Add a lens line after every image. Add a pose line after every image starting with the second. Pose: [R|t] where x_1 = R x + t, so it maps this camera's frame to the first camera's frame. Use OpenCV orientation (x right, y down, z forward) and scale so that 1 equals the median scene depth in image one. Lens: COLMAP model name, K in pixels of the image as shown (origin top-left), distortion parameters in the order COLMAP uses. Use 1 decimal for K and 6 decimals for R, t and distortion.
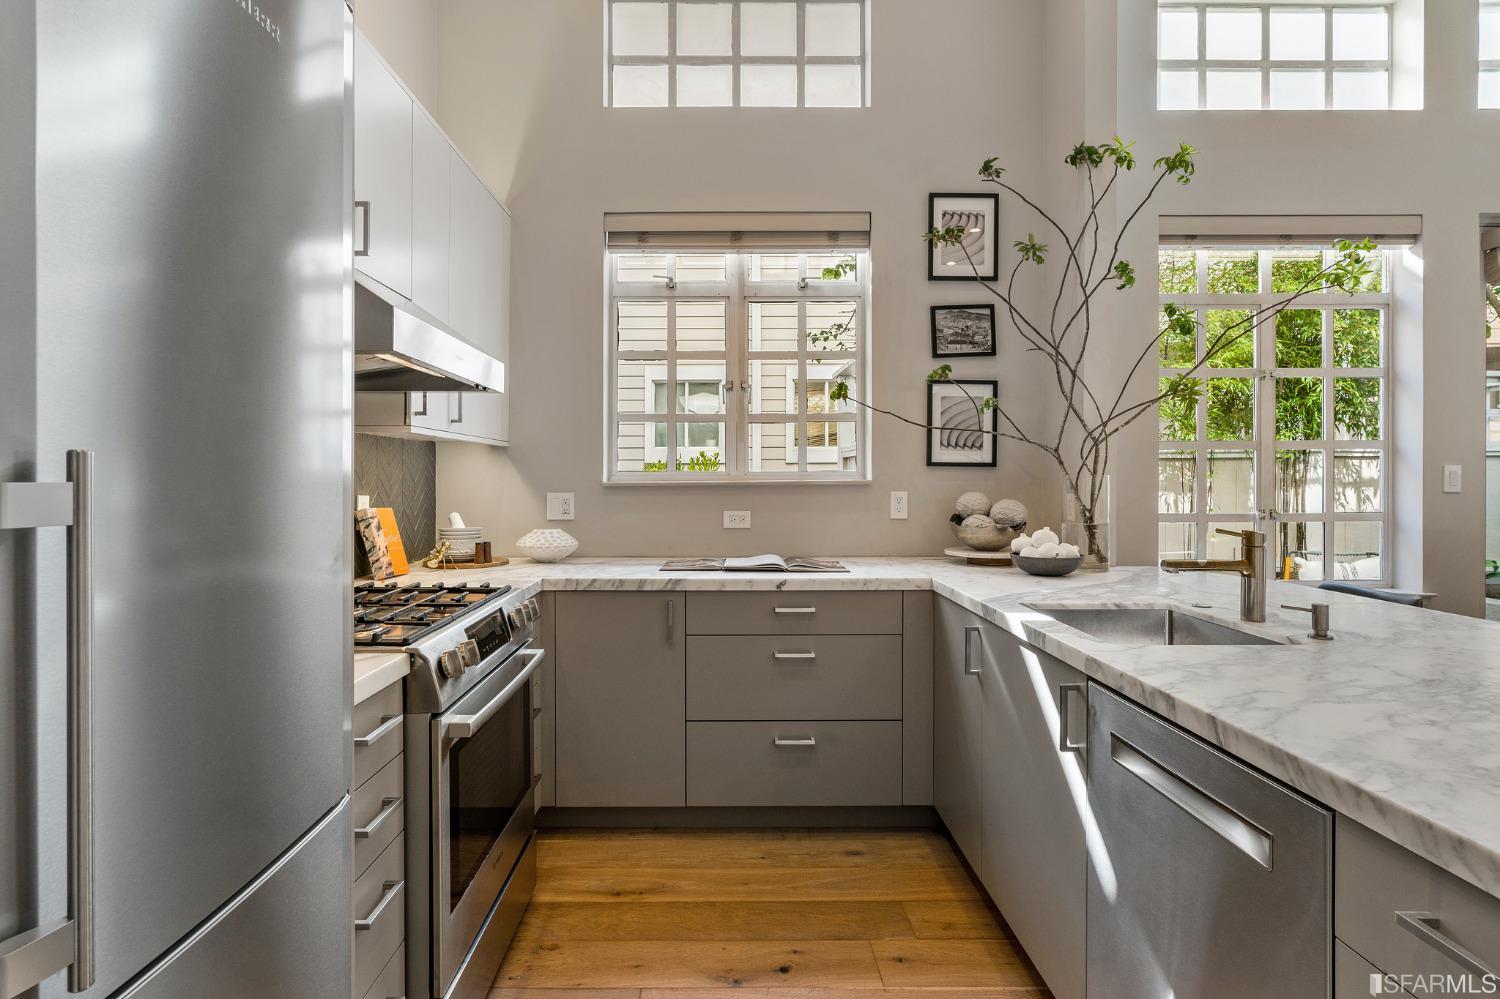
lens RADIAL K [[783.1, 0, 741.0], [0, 783.1, 482.0], [0, 0, 1]] dist [0.003997, -0.000360]
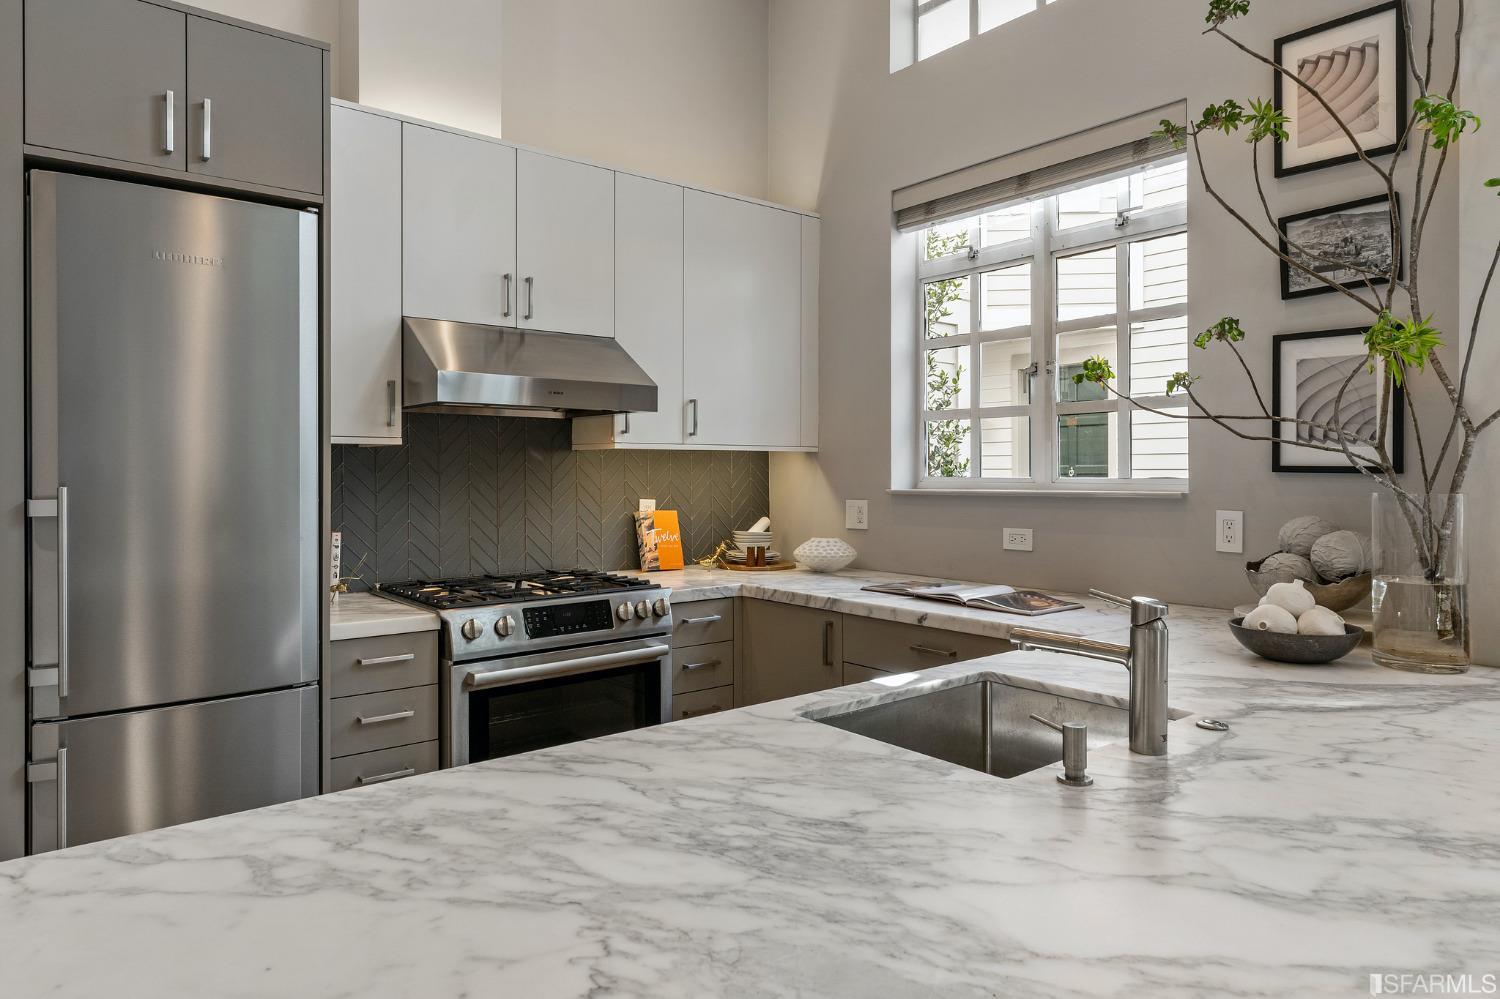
lens RADIAL K [[969.3, 0, 715.2], [0, 969.3, 474.8], [0, 0, 1]] dist [0.003139, 0.000431]
pose [[0.594829, 0.002915, -0.803847, 0.600926], [-0.002730, 0.999995, 0.001607, -0.017931], [0.803848, 0.001239, 0.594834, 0.170792]]
